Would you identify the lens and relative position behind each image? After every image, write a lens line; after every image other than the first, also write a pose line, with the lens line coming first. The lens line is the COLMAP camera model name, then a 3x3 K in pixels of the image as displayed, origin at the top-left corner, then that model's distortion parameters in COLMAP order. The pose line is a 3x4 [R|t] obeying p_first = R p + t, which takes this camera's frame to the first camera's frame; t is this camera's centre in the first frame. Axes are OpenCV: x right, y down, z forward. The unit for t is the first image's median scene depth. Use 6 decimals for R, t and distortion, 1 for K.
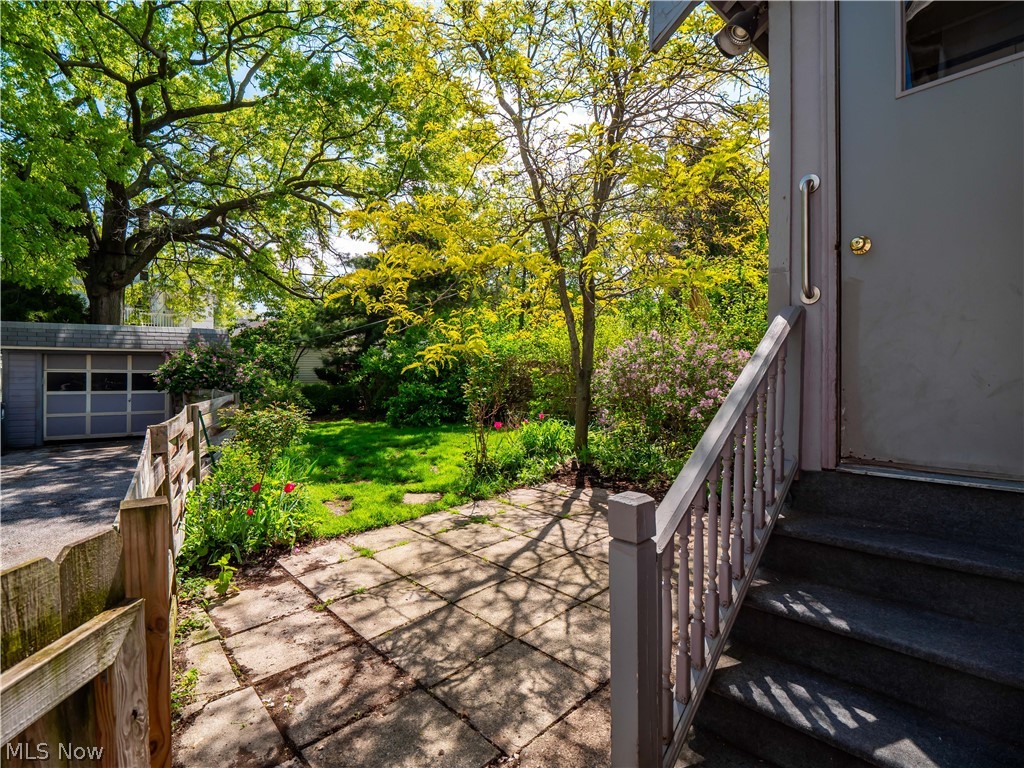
lens RADIAL K [[481.6, 0, 506.2], [0, 481.6, 366.8], [0, 0, 1]] dist [-0.002327, -0.000781]
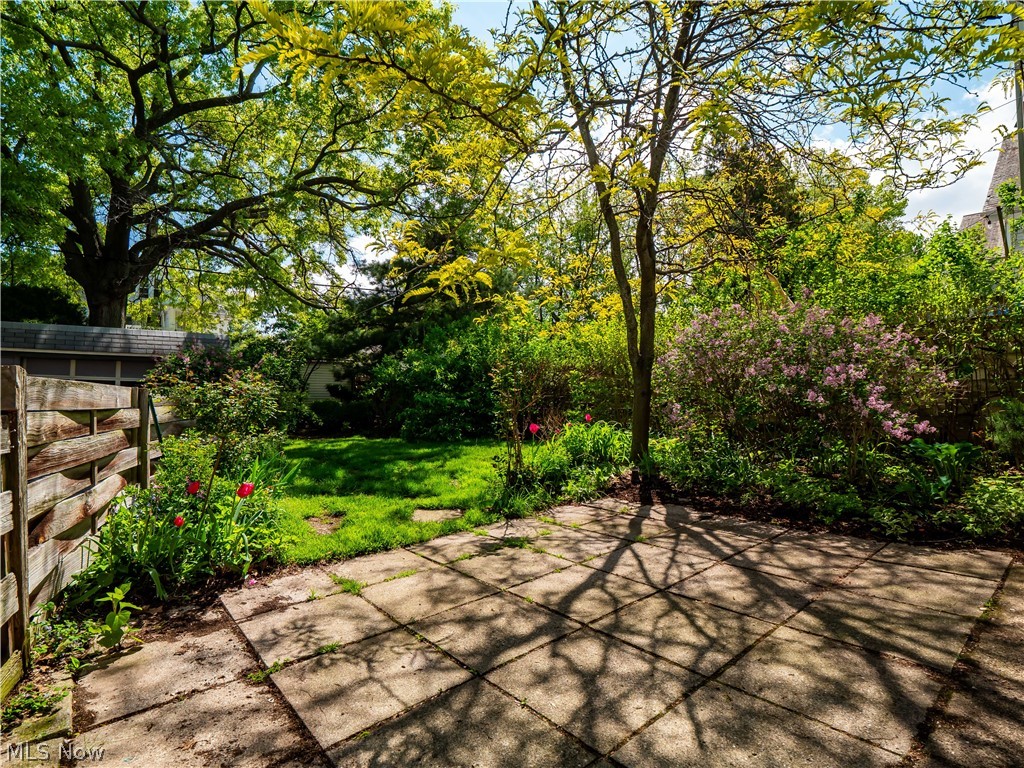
lens RADIAL K [[503.0, 0, 511.2], [0, 503.0, 372.2], [0, 0, 1]] dist [-0.005529, -0.001456]
pose [[0.999188, -0.001409, -0.040267, -0.033571], [-0.000389, 0.999004, -0.044621, 0.105060], [0.040290, 0.044600, 0.998192, 0.262307]]
